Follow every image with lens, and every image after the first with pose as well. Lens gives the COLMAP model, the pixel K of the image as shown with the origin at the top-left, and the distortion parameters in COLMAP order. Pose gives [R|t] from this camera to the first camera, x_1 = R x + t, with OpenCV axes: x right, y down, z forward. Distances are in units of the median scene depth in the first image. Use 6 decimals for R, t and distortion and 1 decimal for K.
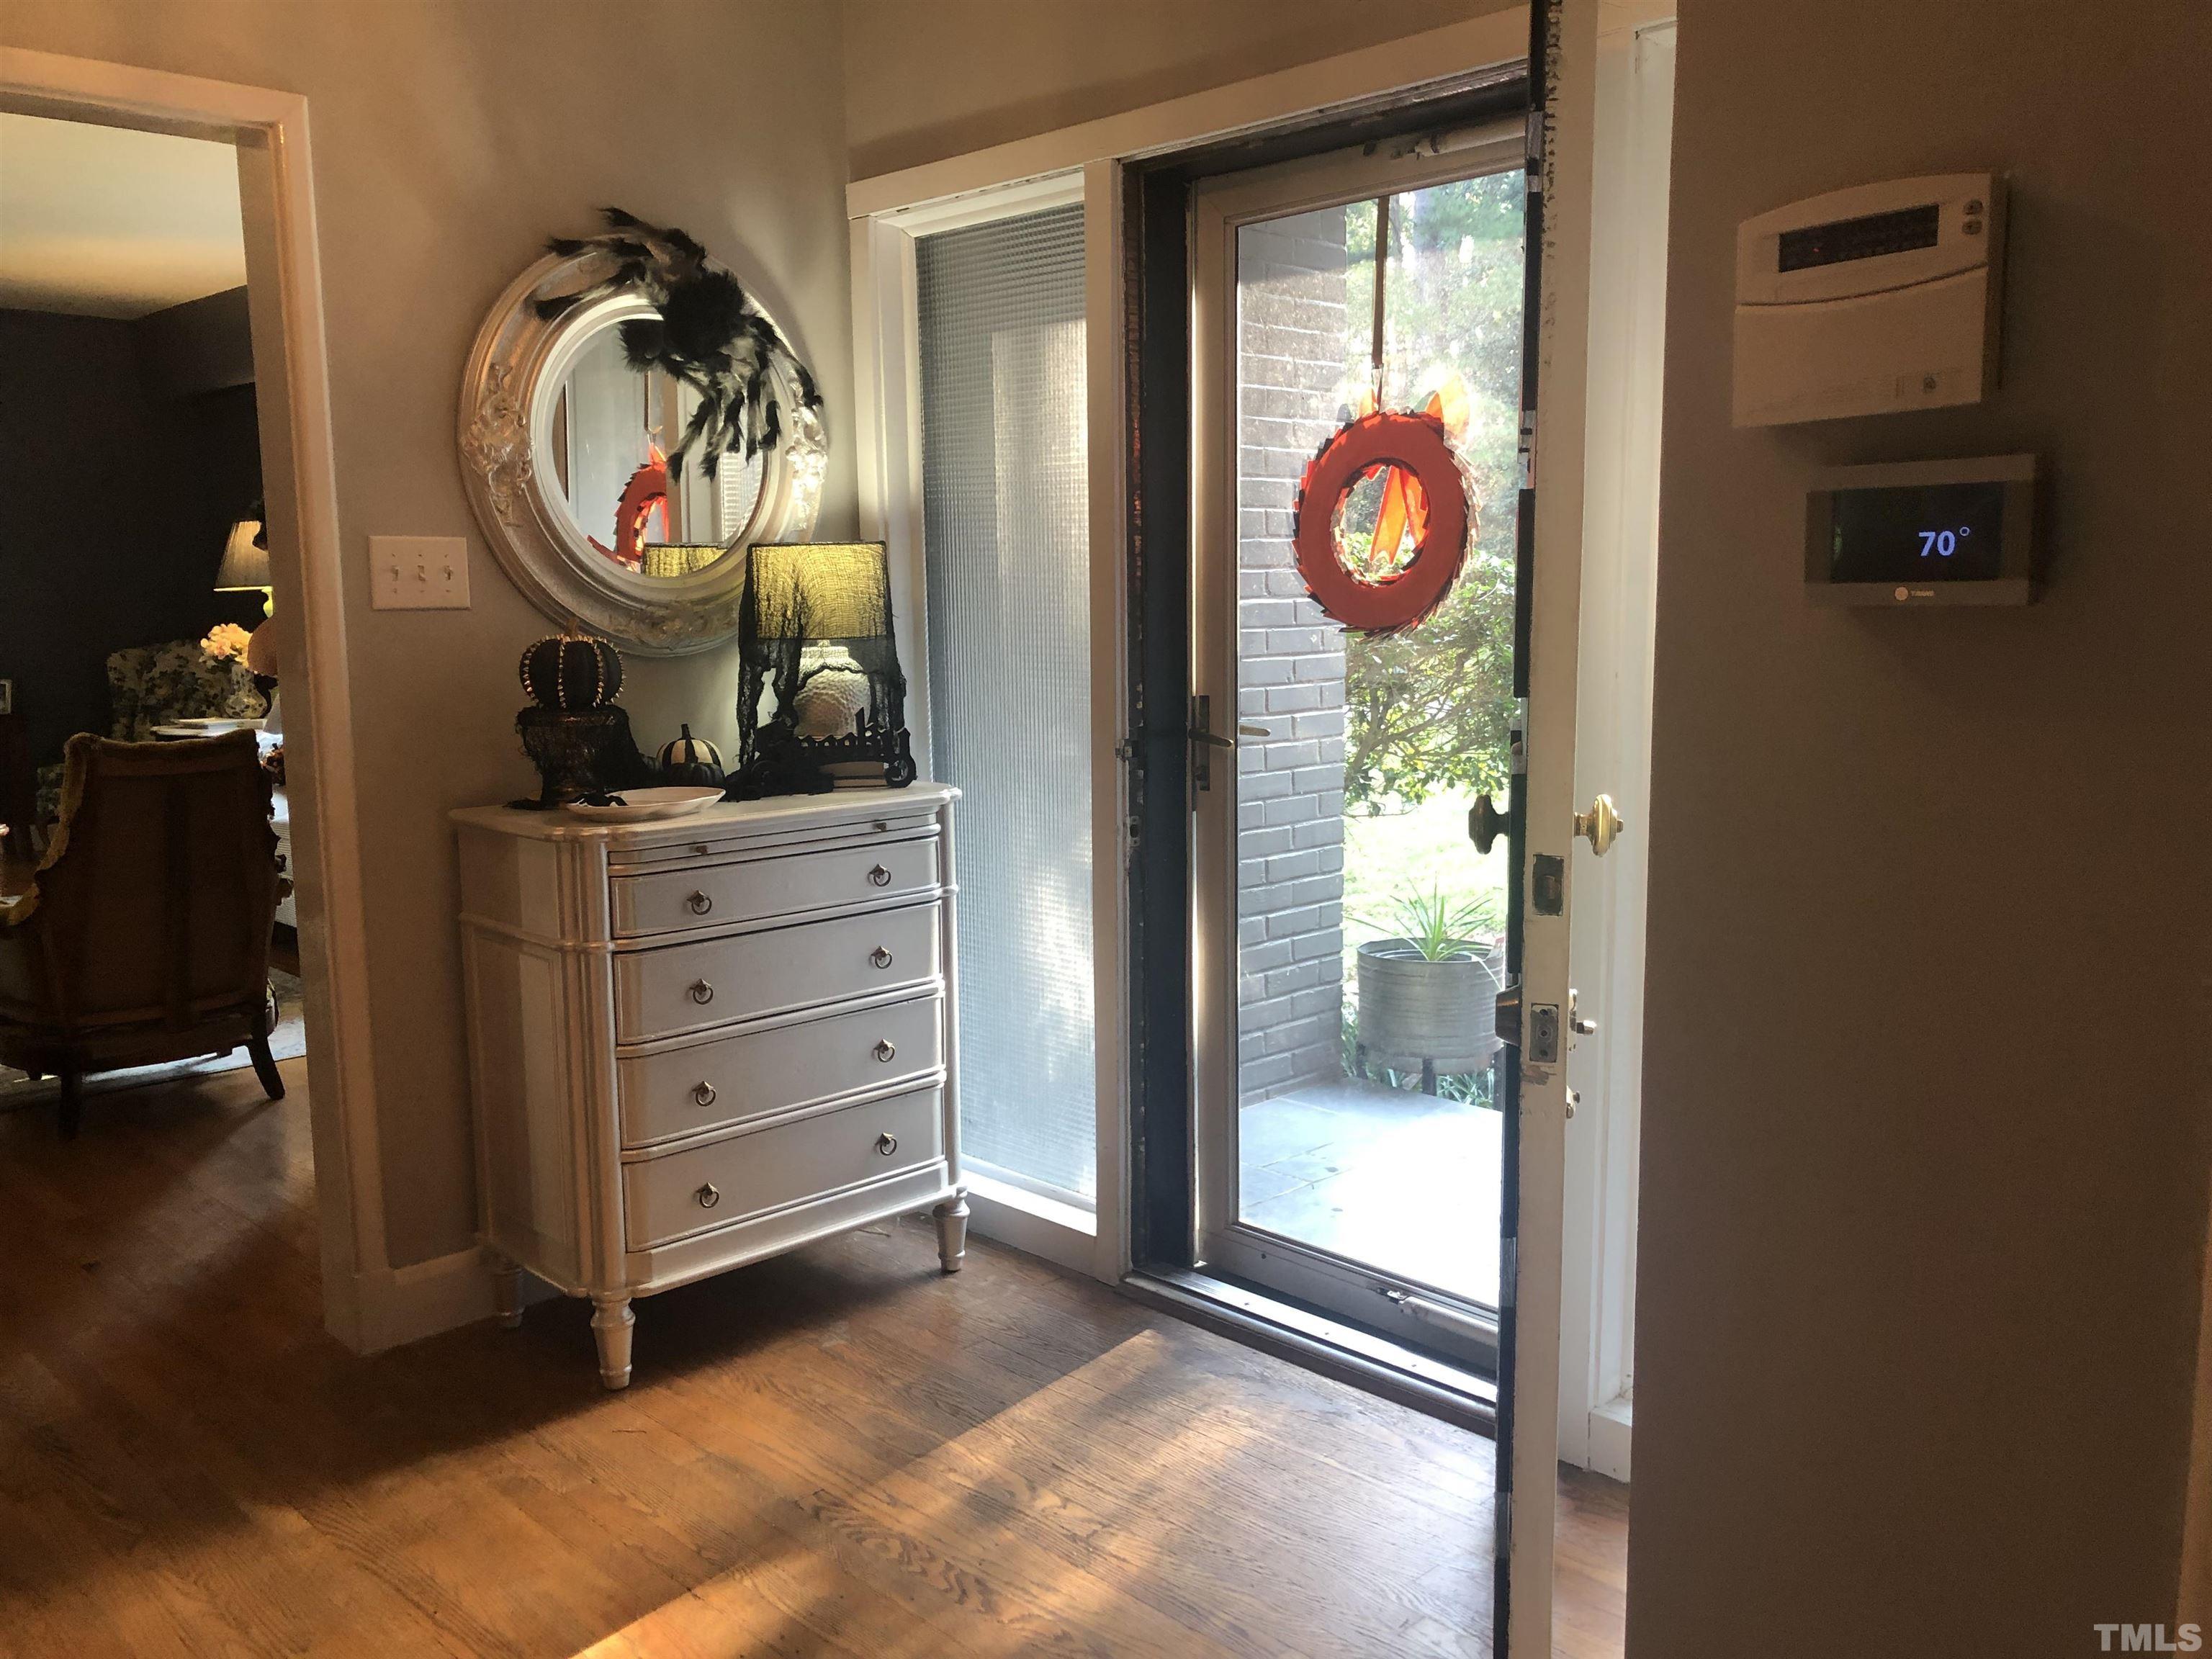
lens RADIAL K [[1847.9, 0, 1113.1], [0, 1847.9, 824.9], [0, 0, 1]] dist [0.054784, -0.052627]
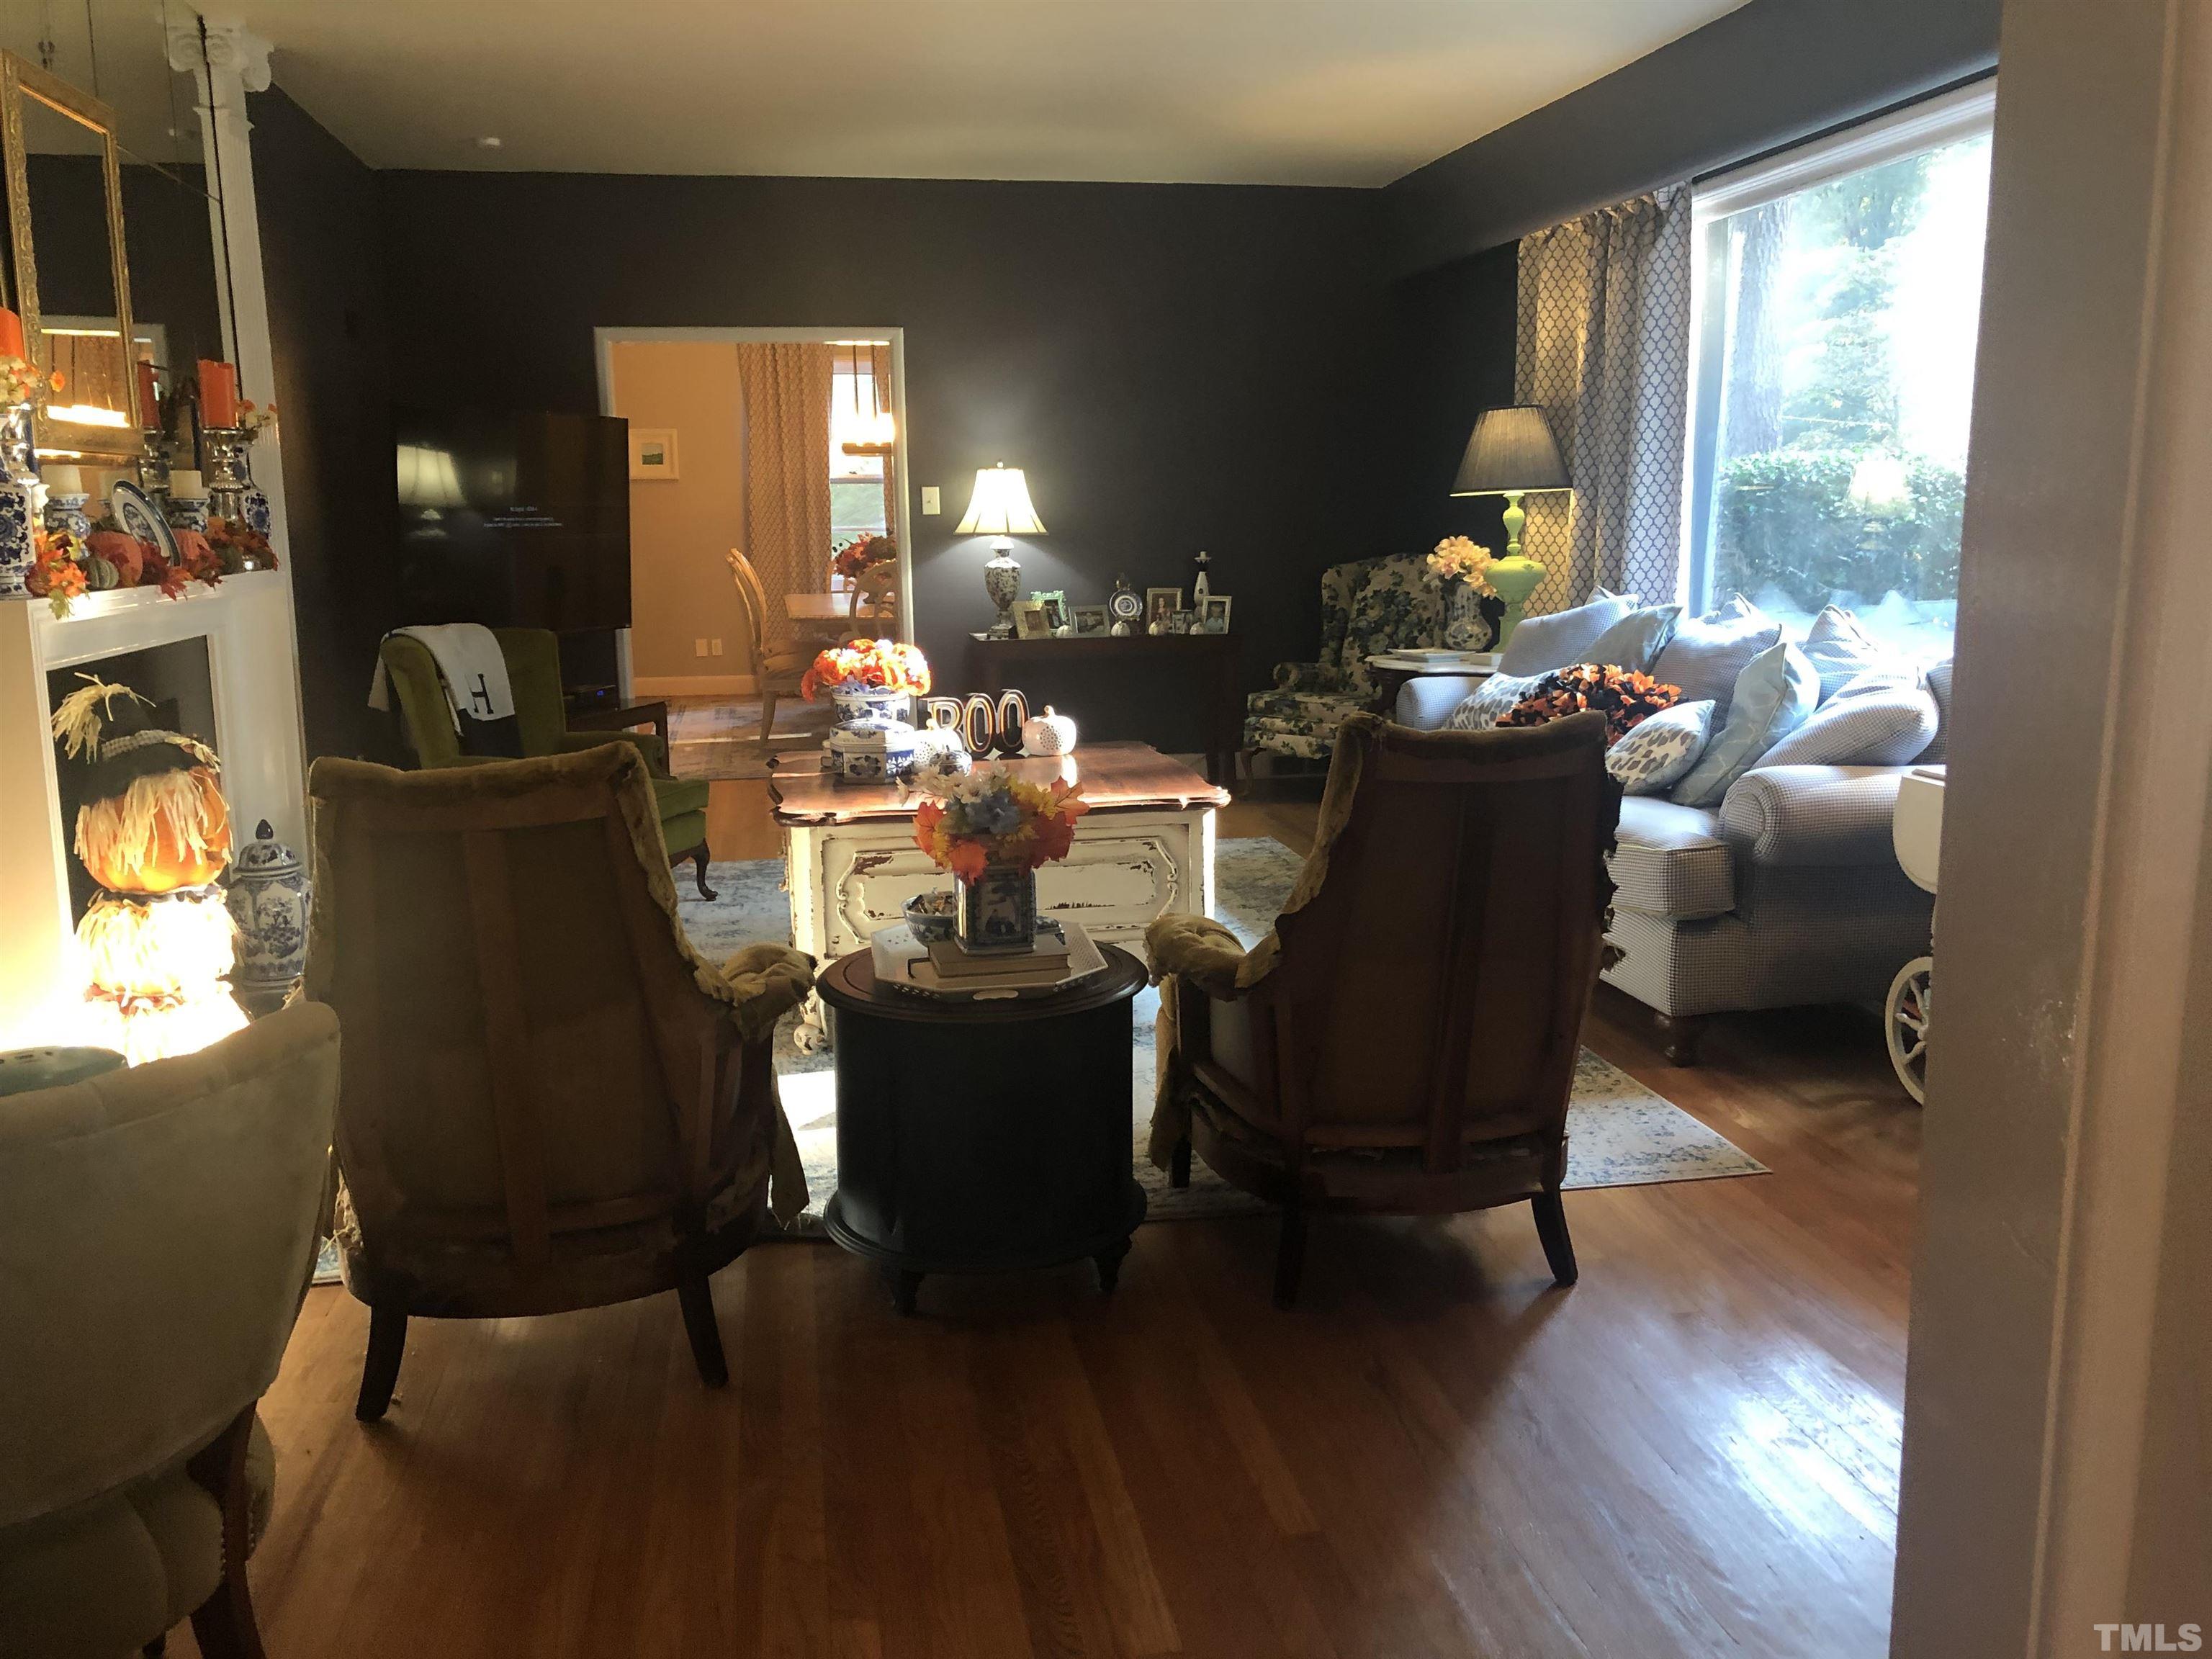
lens RADIAL K [[1847.9, 0, 1109.9], [0, 1847.9, 827.7], [0, 0, 1]] dist [0.054784, -0.052627]
pose [[0.832028, 0.095524, -0.546448, -0.135391], [-0.070855, 0.995294, 0.066102, -0.021122], [0.550191, -0.016280, 0.834880, 0.213720]]
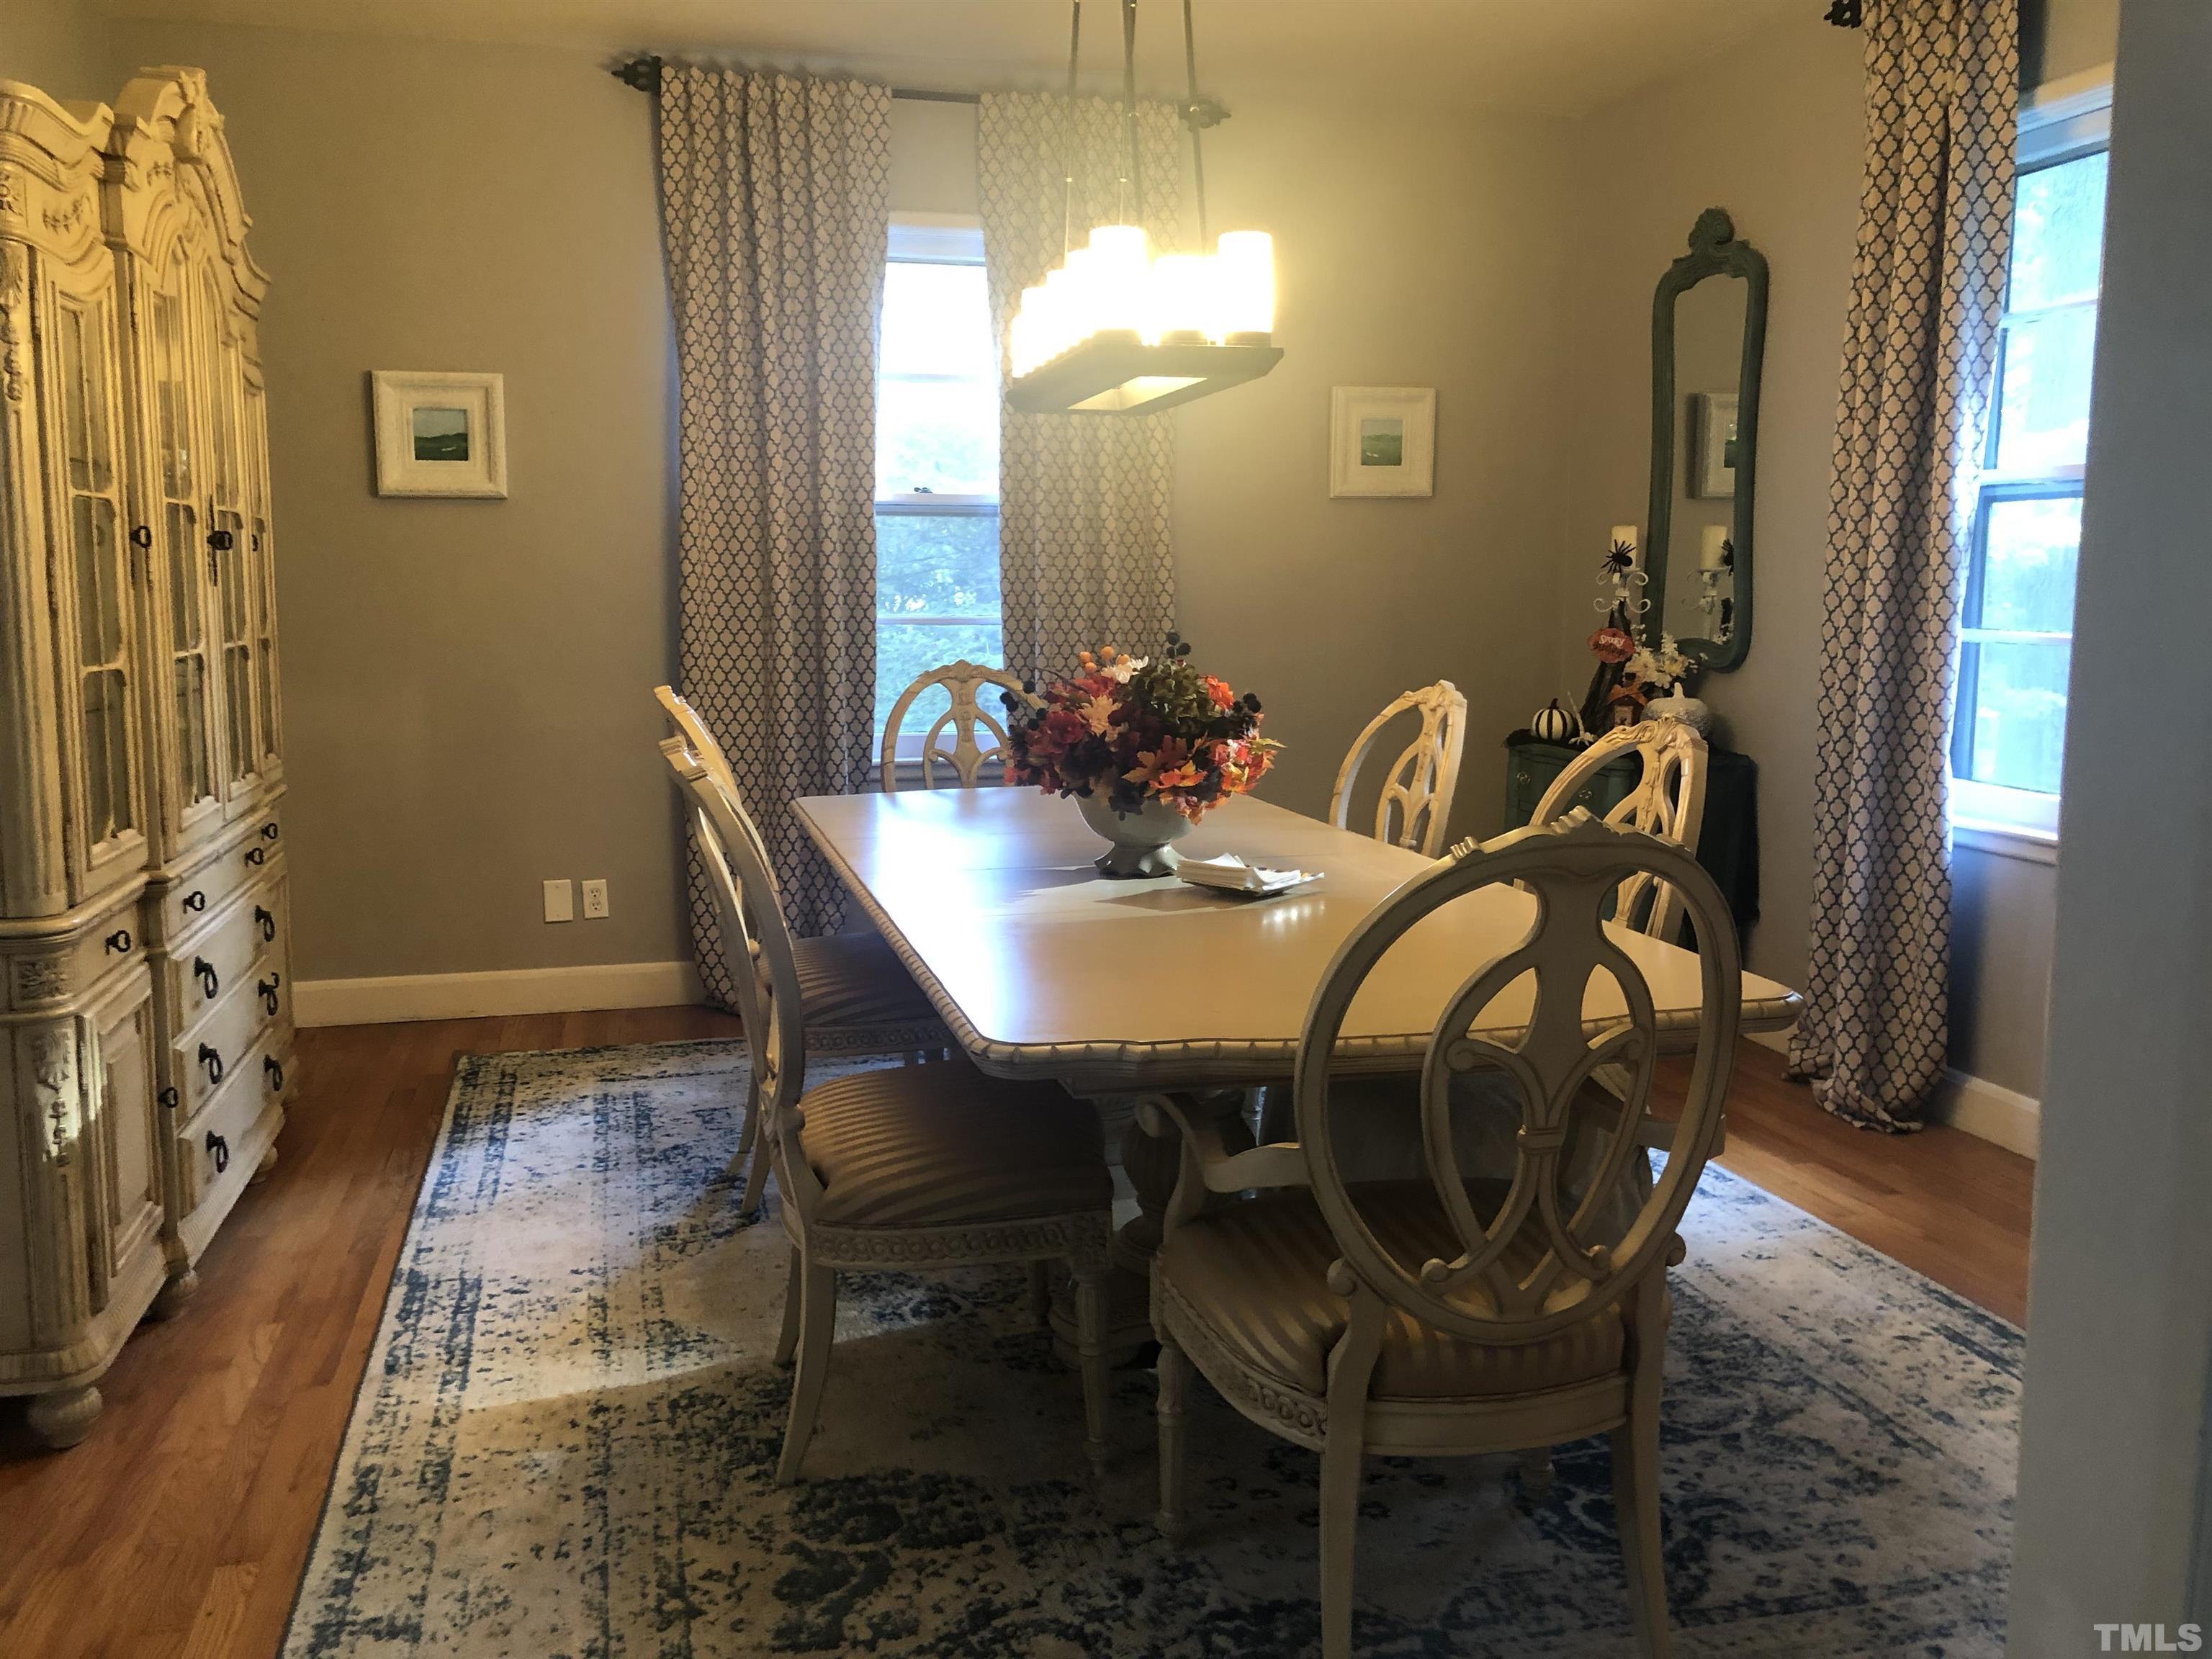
lens RADIAL K [[1847.9, 0, 1106.6], [0, 1847.9, 819.5], [0, 0, 1]] dist [0.054784, -0.052627]
pose [[0.870065, 0.074936, -0.487209, -0.628611], [-0.075616, 0.996969, 0.018304, -0.078289], [0.487103, 0.020915, 0.873094, 0.684950]]
